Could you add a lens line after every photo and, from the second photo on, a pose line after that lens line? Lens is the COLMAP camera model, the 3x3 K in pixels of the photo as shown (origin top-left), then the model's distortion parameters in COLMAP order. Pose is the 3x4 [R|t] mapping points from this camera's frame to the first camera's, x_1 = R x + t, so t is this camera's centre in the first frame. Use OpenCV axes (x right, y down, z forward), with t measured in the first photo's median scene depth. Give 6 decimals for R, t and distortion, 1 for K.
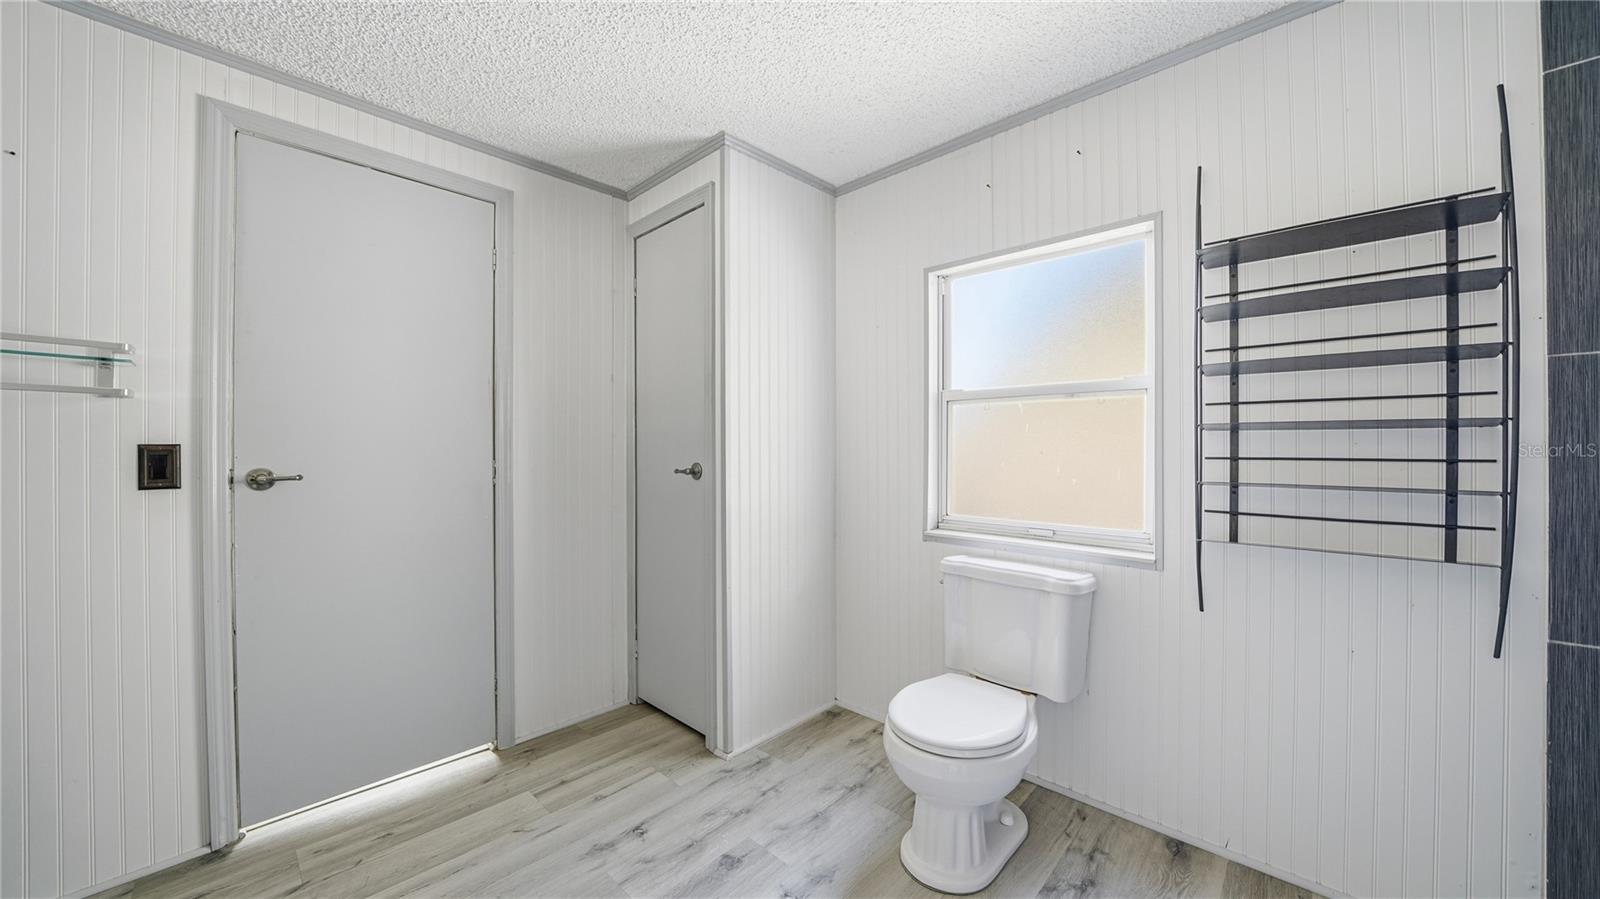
lens RADIAL K [[557.8, 0, 788.7], [0, 557.8, 448.8], [0, 0, 1]] dist [-0.023966, 0.002078]
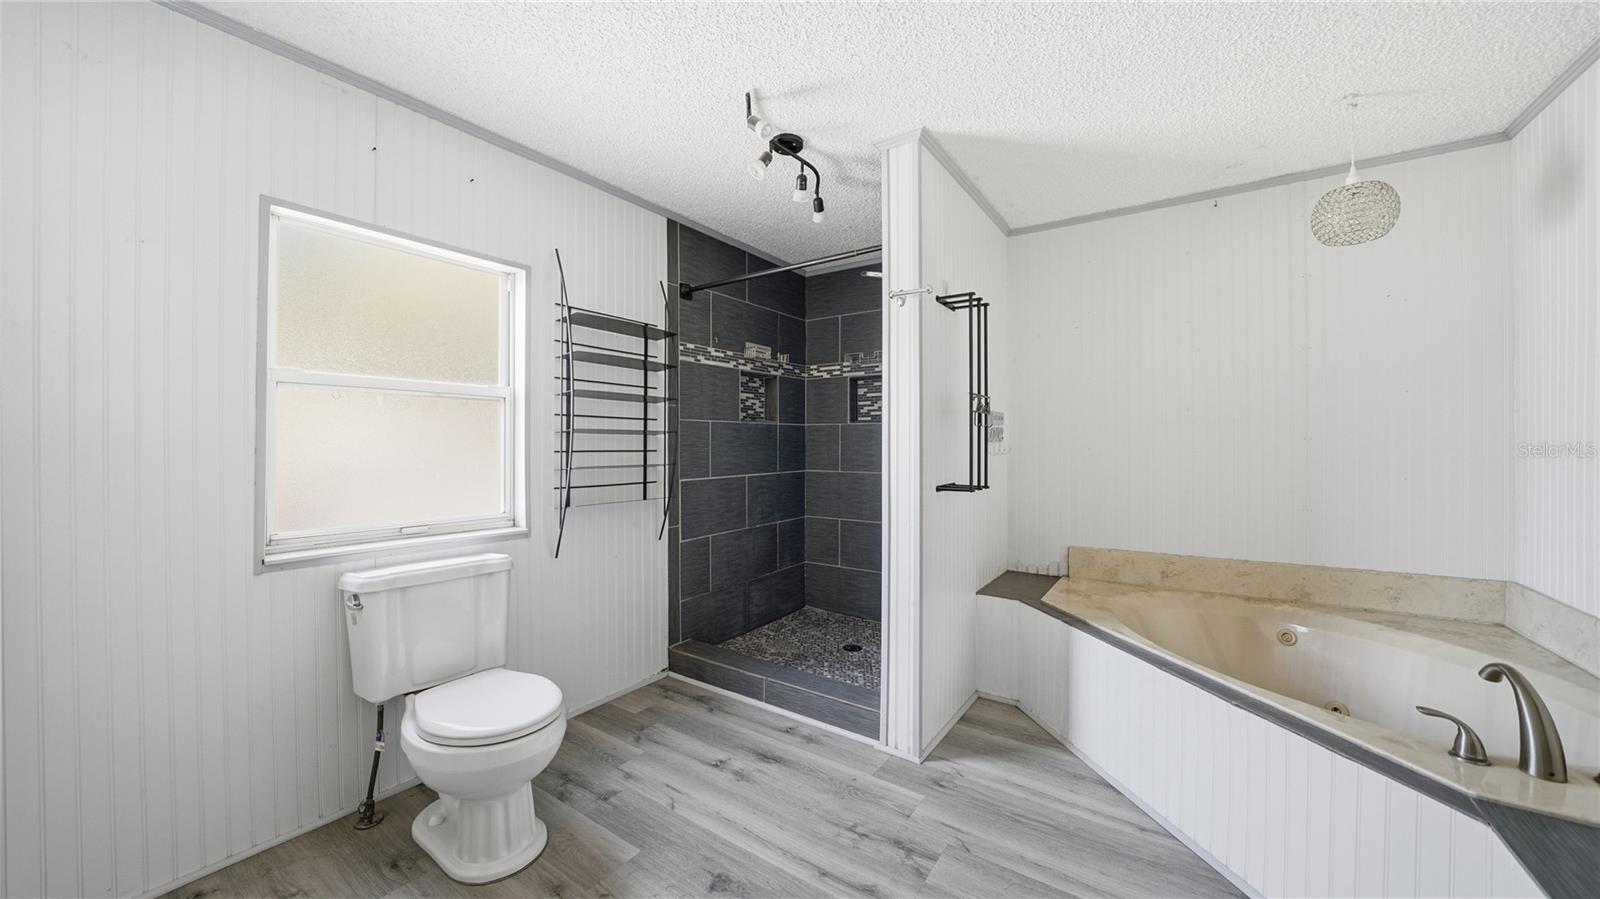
lens RADIAL K [[557.8, 0, 794.6], [0, 557.8, 447.0], [0, 0, 1]] dist [-0.023966, 0.002078]
pose [[-0.139495, -0.007963, 0.990191, -0.362930], [-0.000932, 0.999968, 0.007910, -0.003911], [-0.990222, 0.000181, -0.139498, 0.272531]]
